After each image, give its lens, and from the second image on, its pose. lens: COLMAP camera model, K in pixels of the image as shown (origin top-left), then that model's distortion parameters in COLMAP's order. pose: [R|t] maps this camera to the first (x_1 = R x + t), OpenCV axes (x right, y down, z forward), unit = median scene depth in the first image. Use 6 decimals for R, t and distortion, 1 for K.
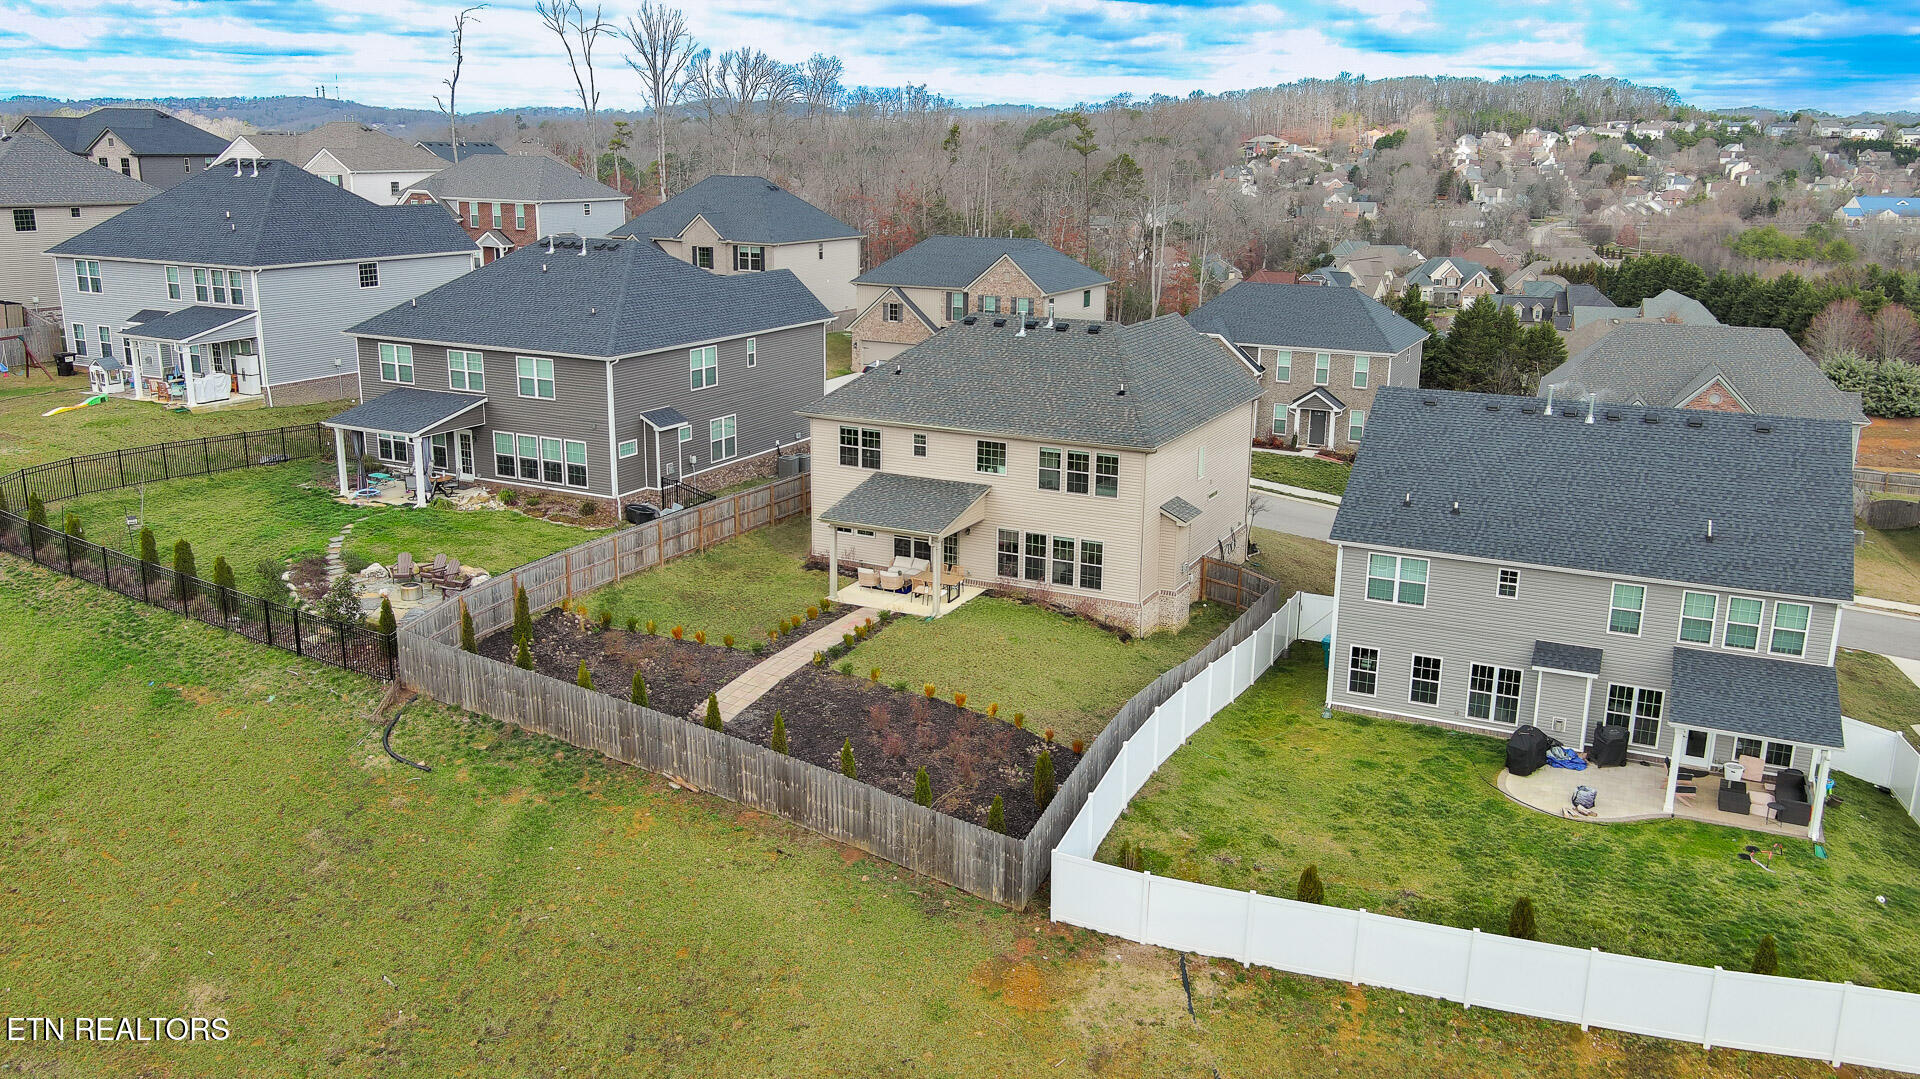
lens RADIAL K [[1500.7, 0, 953.9], [0, 1500.7, 544.8], [0, 0, 1]] dist [0.032699, -0.049073]
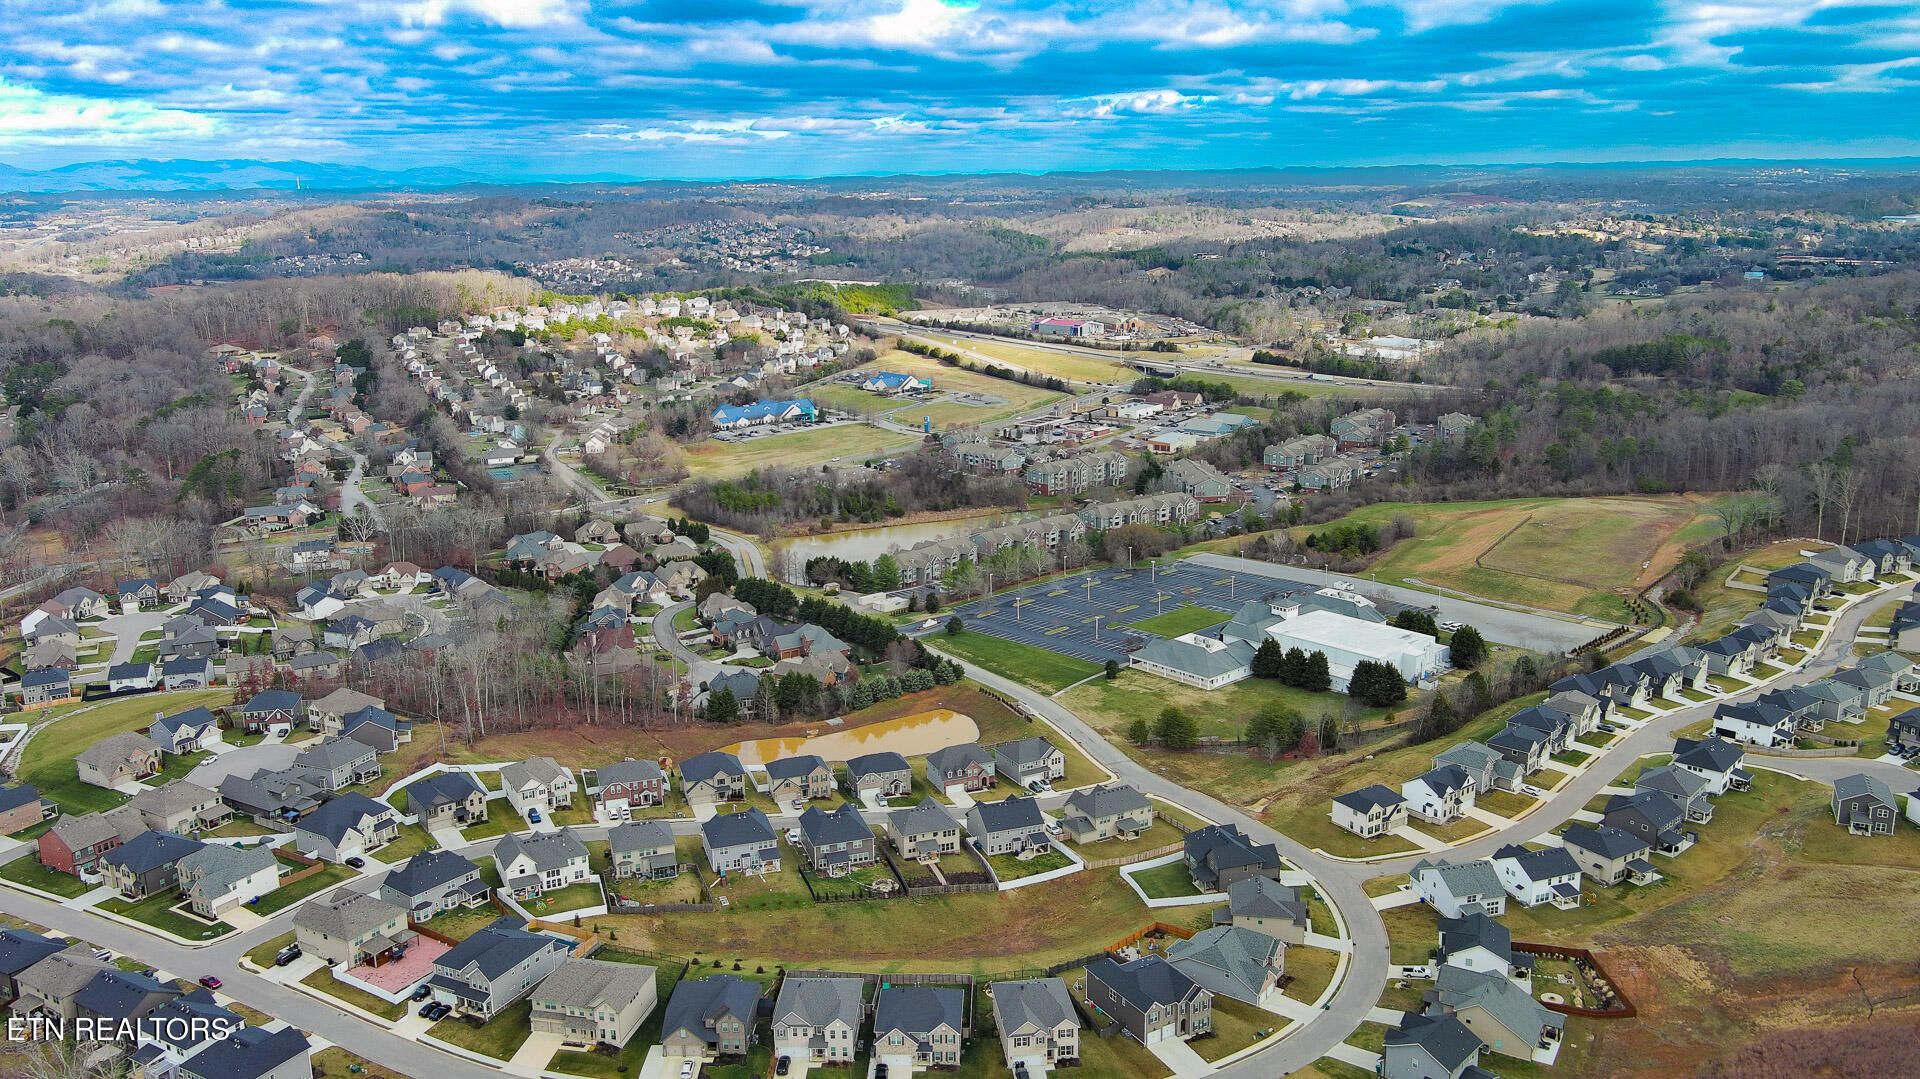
lens RADIAL K [[1500.7, 0, 953.9], [0, 1500.7, 544.8], [0, 0, 1]] dist [0.032699, -0.049073]
pose [[0.706384, -0.191024, 0.681565, -4.060504], [0.203095, 0.977107, 0.063366, -1.660555], [-0.678066, 0.093662, 0.729009, -3.853773]]
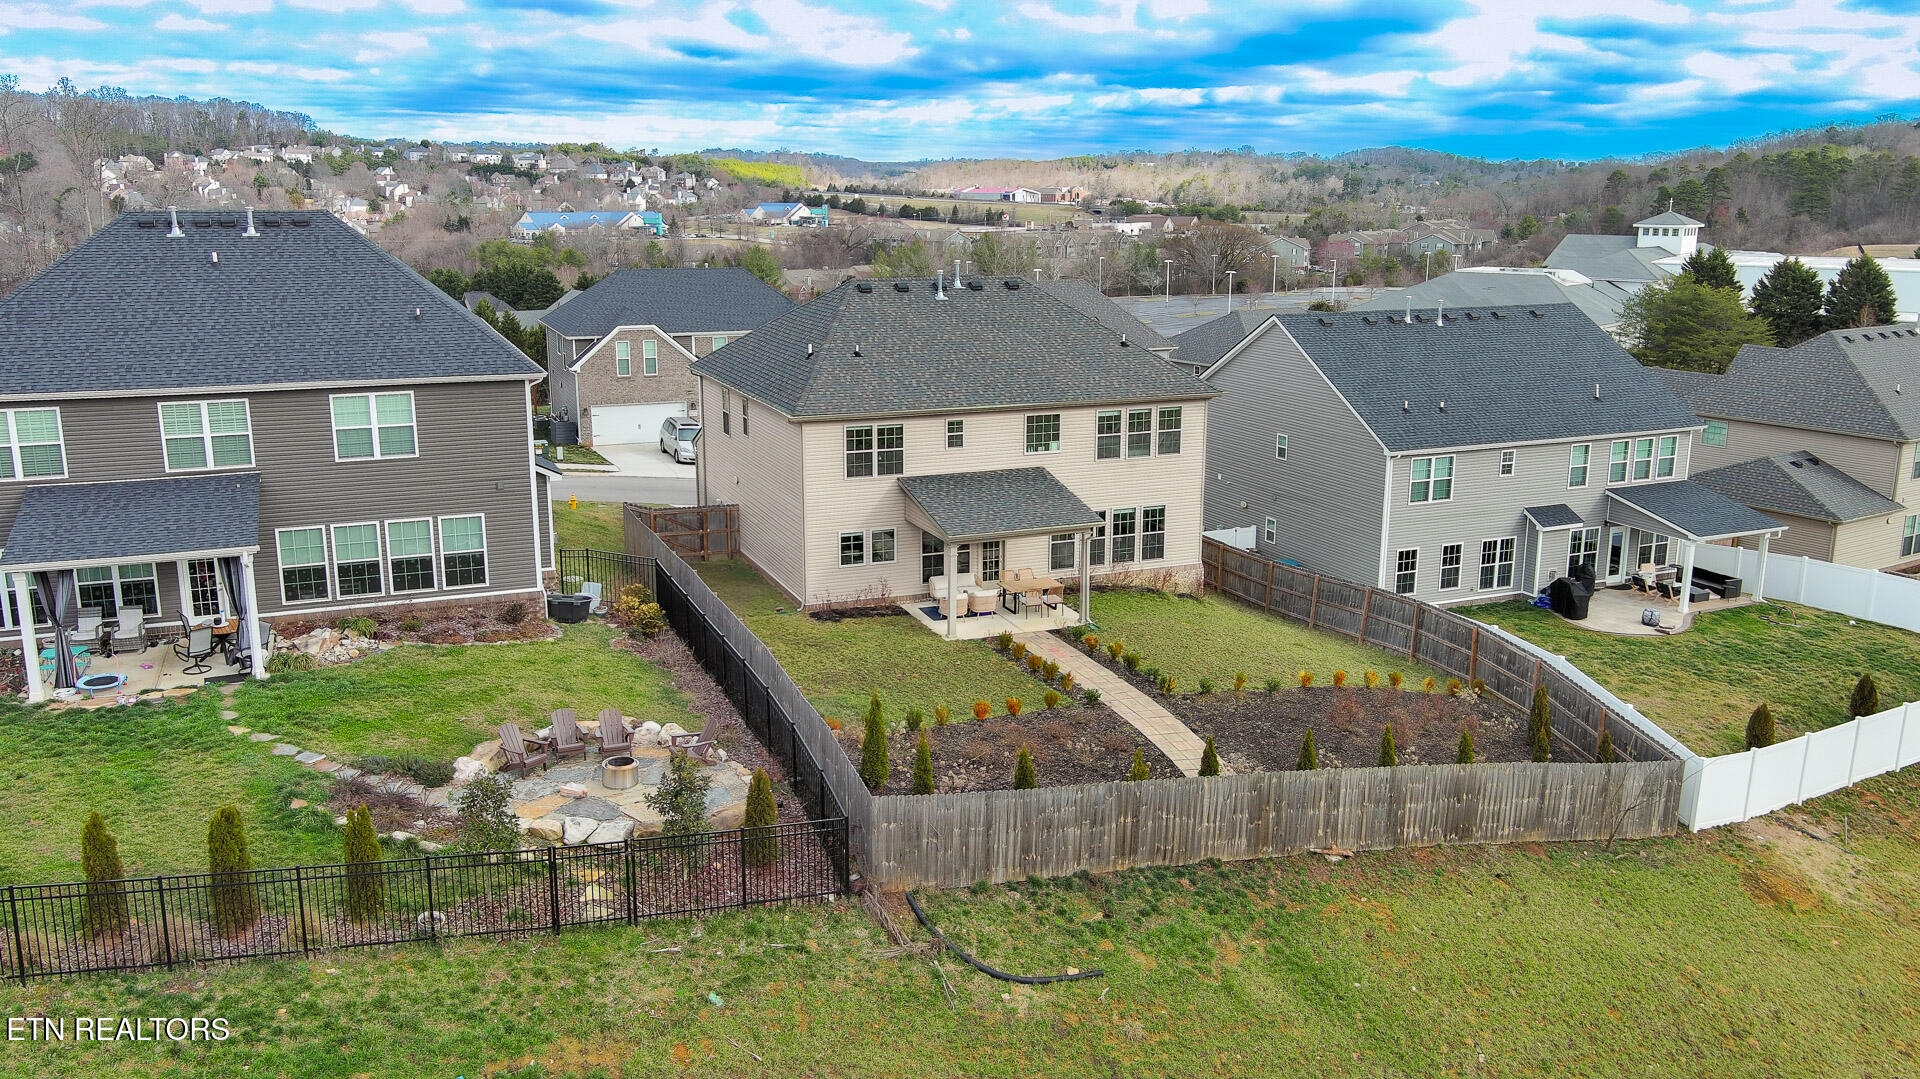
lens RADIAL K [[1500.7, 0, 953.9], [0, 1500.7, 544.8], [0, 0, 1]] dist [0.032699, -0.049073]
pose [[0.653219, -0.186109, 0.733941, -0.643898], [0.199506, 0.977373, 0.070274, -0.066320], [-0.730413, 0.100522, 0.675569, 0.467250]]
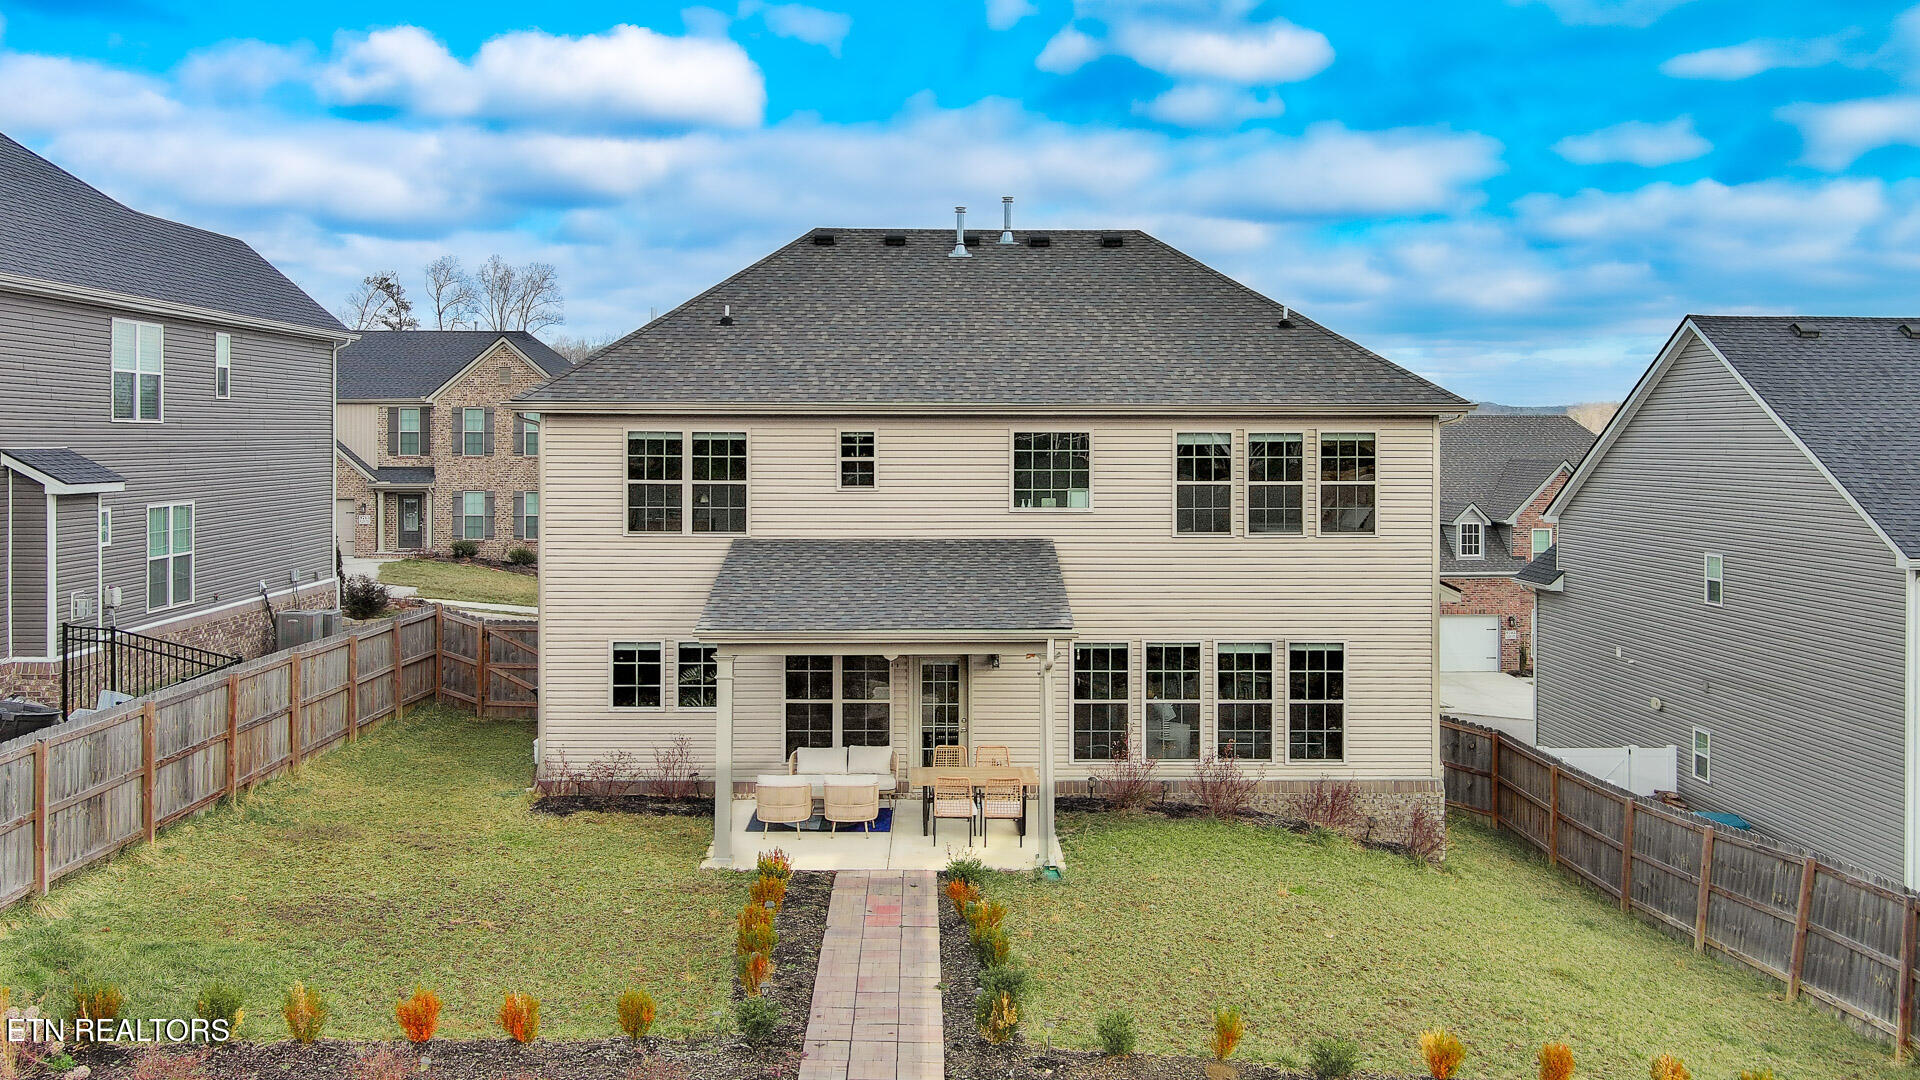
lens RADIAL K [[1712.5, 0, 946.9], [0, 1712.5, 461.7], [0, 0, 1]] dist [0.008529, -0.003699]
pose [[0.886412, -0.016802, 0.462593, -0.220475], [0.126914, 0.969868, -0.207964, 0.034430], [-0.445160, 0.243051, 0.861835, 0.601465]]
